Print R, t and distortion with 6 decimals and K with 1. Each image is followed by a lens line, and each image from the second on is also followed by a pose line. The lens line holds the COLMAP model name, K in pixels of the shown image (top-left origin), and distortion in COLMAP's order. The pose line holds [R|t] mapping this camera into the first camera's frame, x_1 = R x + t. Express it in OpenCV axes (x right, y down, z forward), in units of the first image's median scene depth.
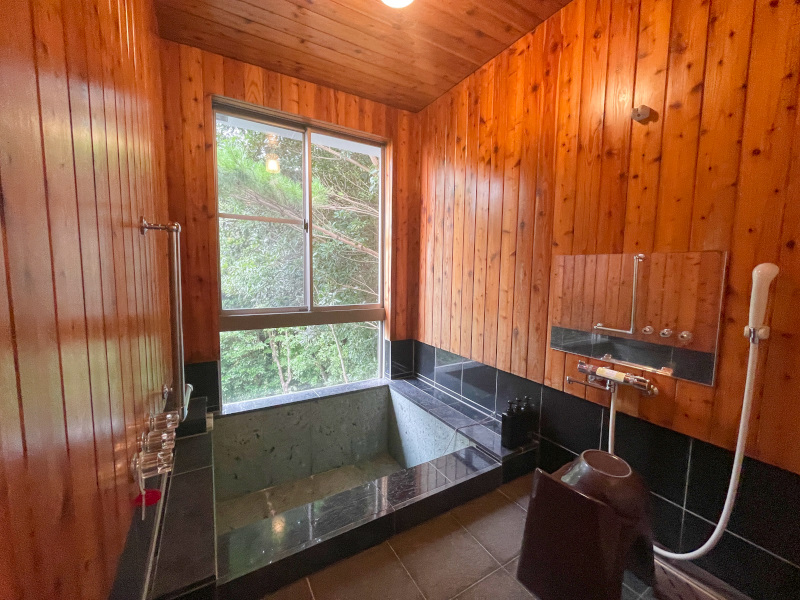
lens RADIAL K [[323.5, 0, 402.2], [0, 323.5, 298.8], [0, 0, 1]] dist [0.000841, -0.000308]
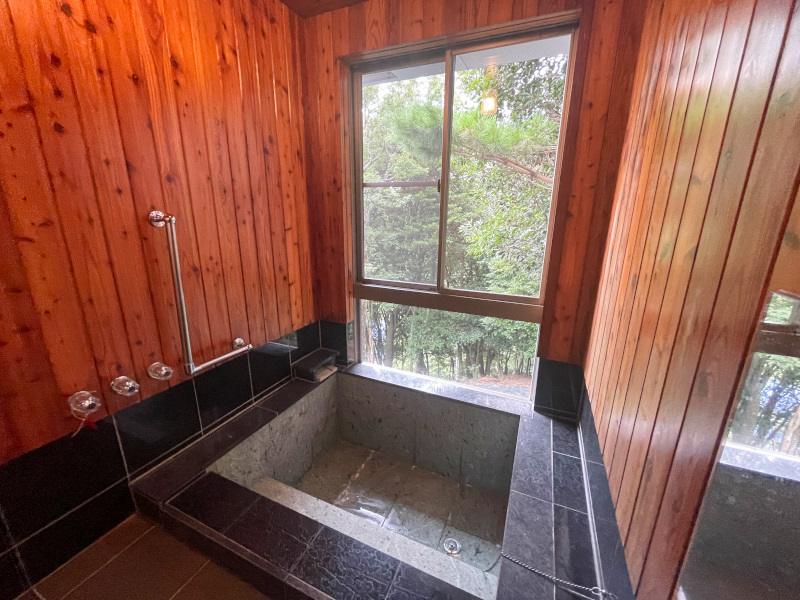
lens RADIAL K [[323.5, 0, 402.2], [0, 323.5, 298.8], [0, 0, 1]] dist [0.000841, -0.000308]
pose [[0.578307, 0.201738, -0.790482, 0.376873], [-0.079743, 0.978282, 0.191328, -0.113548], [0.811912, -0.047611, 0.581835, 0.490294]]
